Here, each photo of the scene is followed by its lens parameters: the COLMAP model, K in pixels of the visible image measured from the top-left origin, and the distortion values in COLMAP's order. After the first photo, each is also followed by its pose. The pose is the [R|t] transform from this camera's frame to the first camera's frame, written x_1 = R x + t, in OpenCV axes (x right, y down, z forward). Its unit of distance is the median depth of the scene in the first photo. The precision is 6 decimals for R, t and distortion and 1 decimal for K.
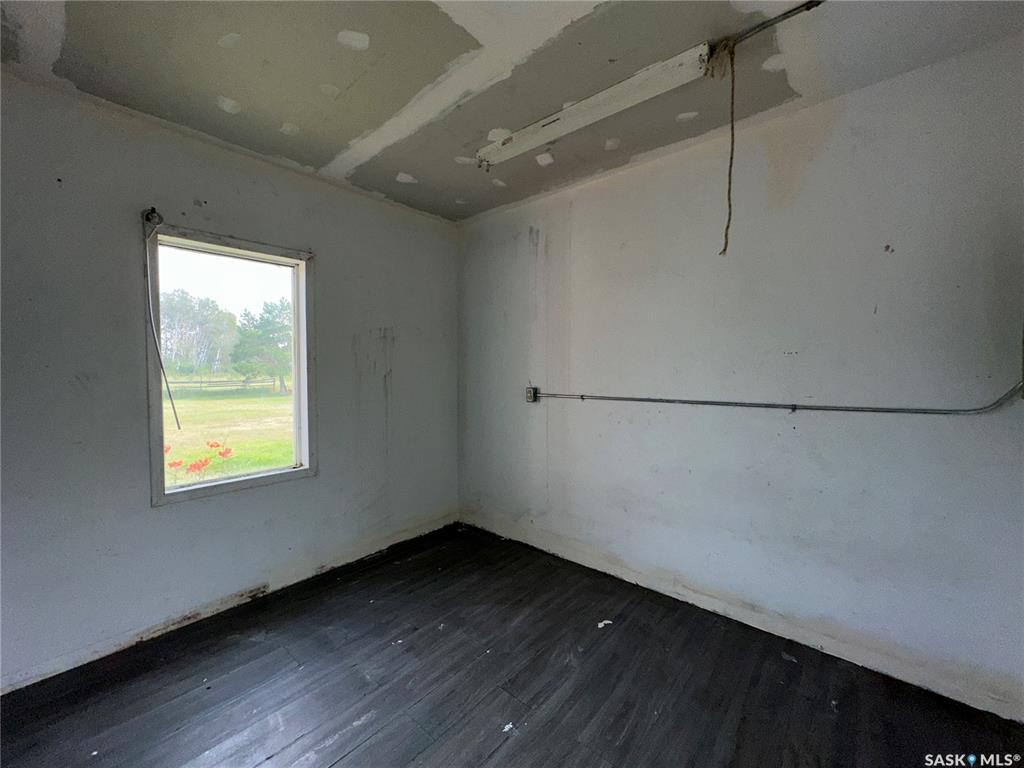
lens RADIAL K [[409.5, 0, 509.6], [0, 409.5, 383.9], [0, 0, 1]] dist [-0.003853, 0.000931]
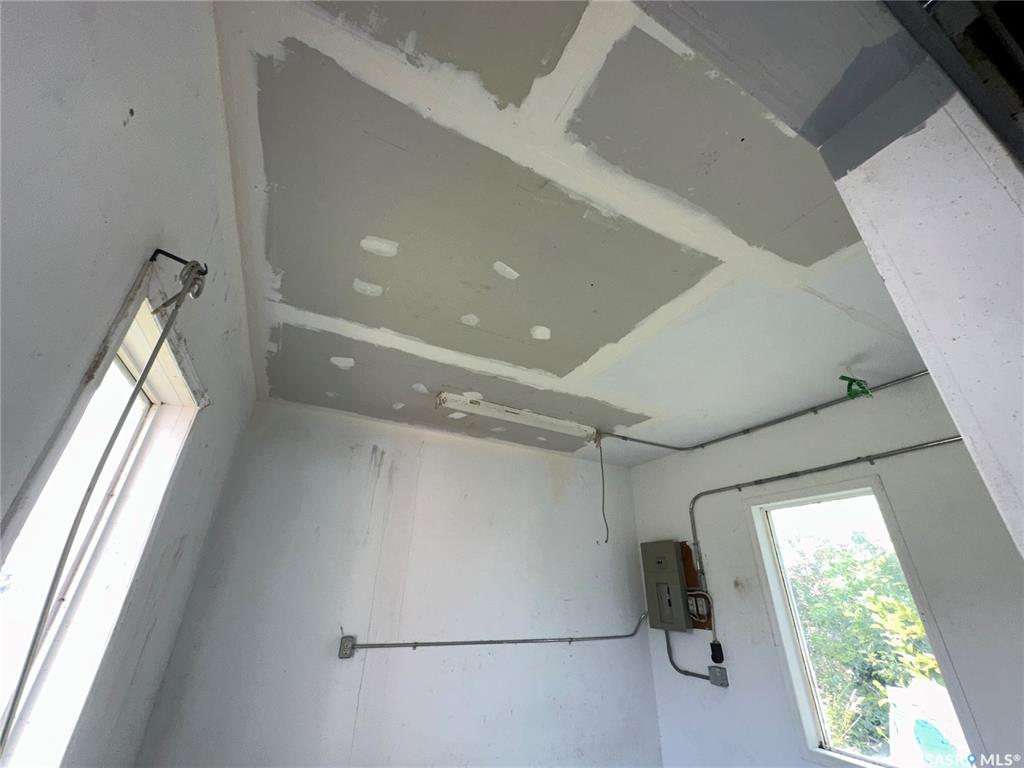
lens RADIAL K [[409.5, 0, 510.8], [0, 409.5, 383.6], [0, 0, 1]] dist [-0.003853, 0.000931]
pose [[0.370951, 0.428137, 0.824072, -0.931336], [0.008830, 0.885718, -0.464139, -0.074162], [-0.928610, 0.179449, 0.324778, 0.467192]]
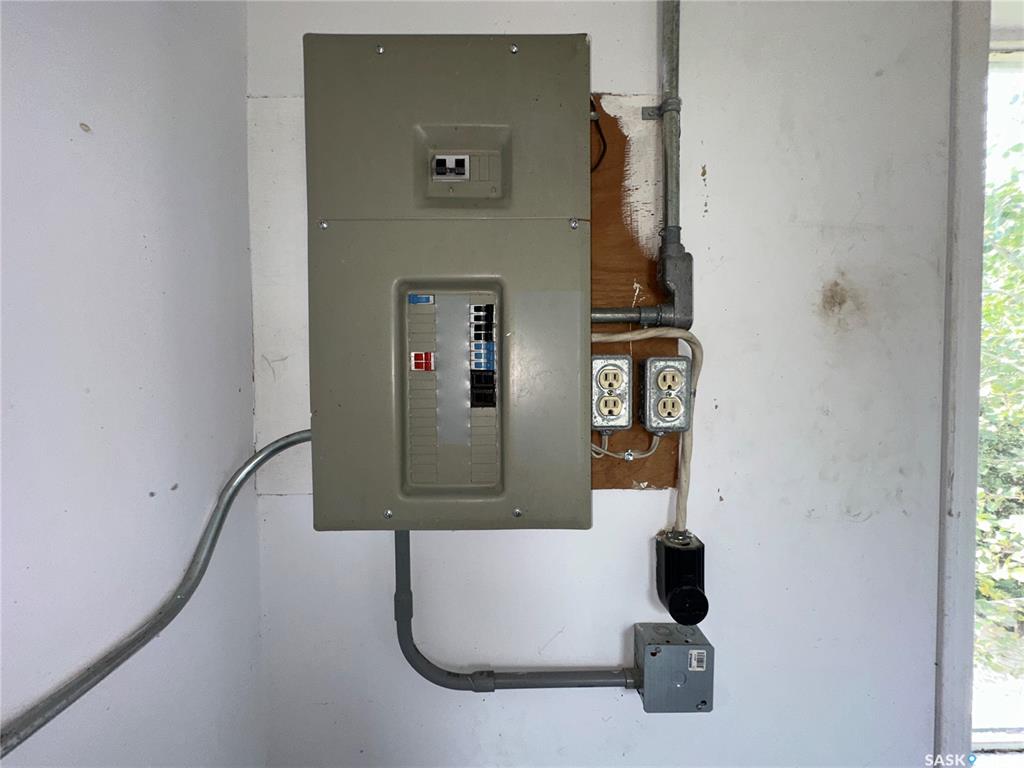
lens RADIAL K [[409.5, 0, 508.7], [0, 409.5, 375.7], [0, 0, 1]] dist [-0.003853, 0.000931]
pose [[-0.651523, -0.002202, 0.758625, 0.538706], [0.034476, 0.998877, 0.032508, -0.068737], [-0.757845, 0.047334, -0.650716, 0.694472]]
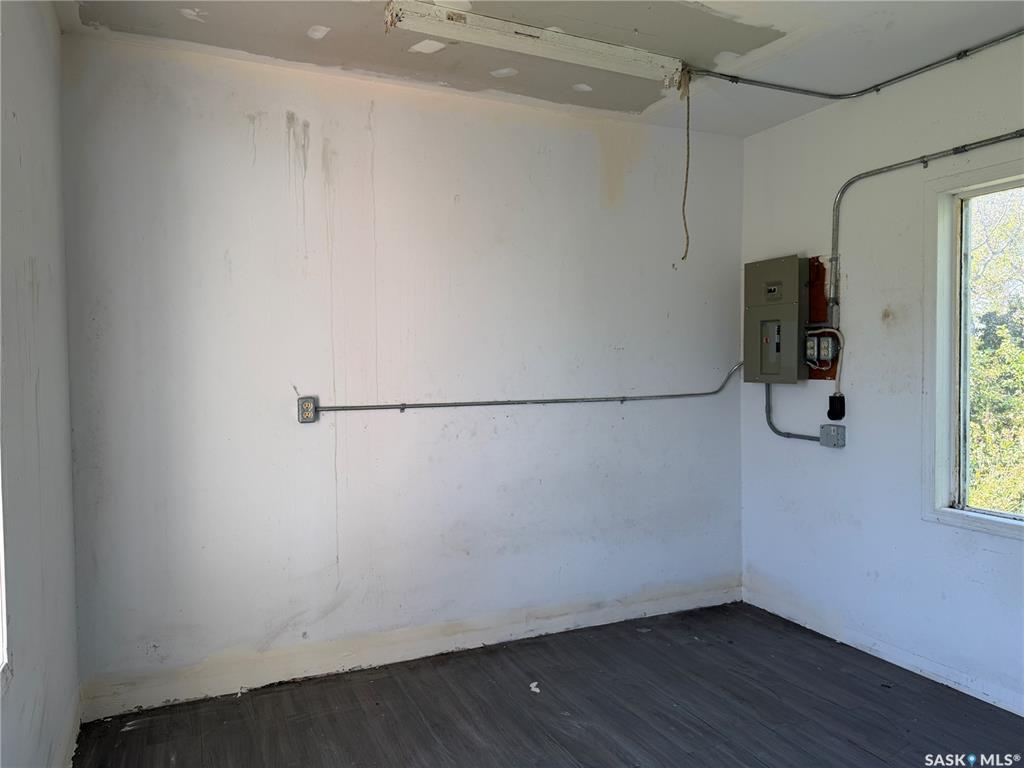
lens RADIAL K [[722.7, 0, 514.8], [0, 722.7, 387.2], [0, 0, 1]] dist [0.036063, -0.042507]
pose [[0.409474, -0.033565, 0.911704, -0.989015], [0.037236, 0.999105, 0.020059, -0.019367], [-0.911562, 0.025735, 0.410357, 0.424148]]
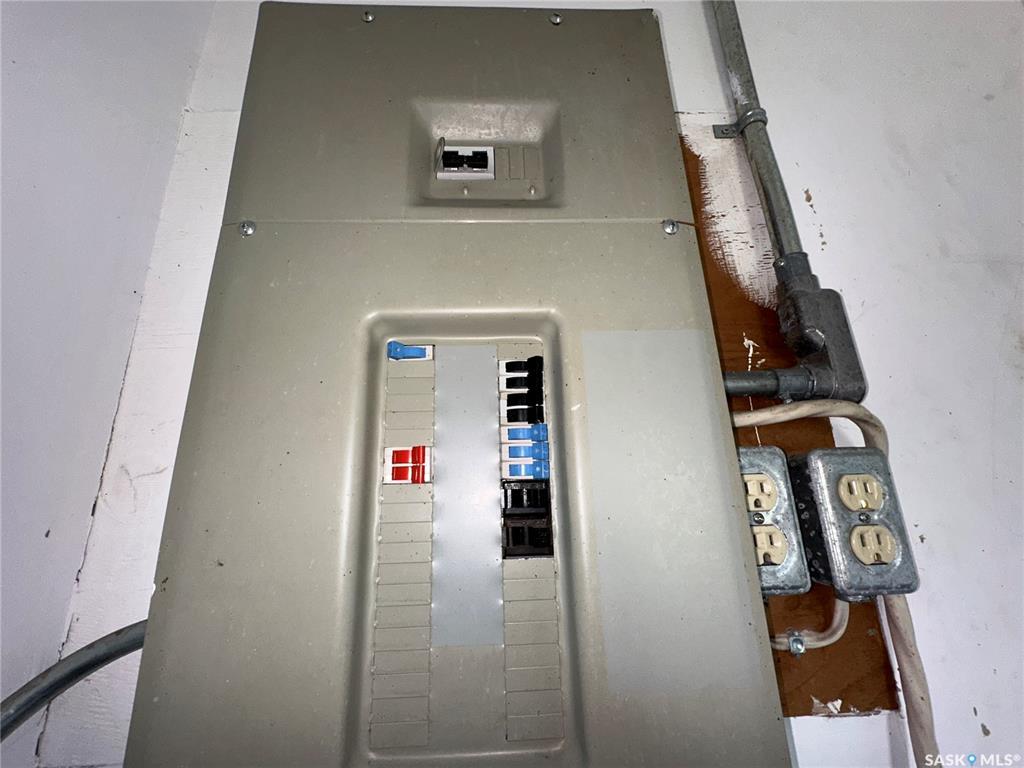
lens RADIAL K [[409.5, 0, 515.3], [0, 409.5, 380.5], [0, 0, 1]] dist [-0.003853, 0.000931]
pose [[-0.680411, 0.219646, 0.699140, 0.639666], [0.058527, 0.967266, -0.246922, -0.063305], [-0.730489, -0.127090, -0.670994, 0.638576]]
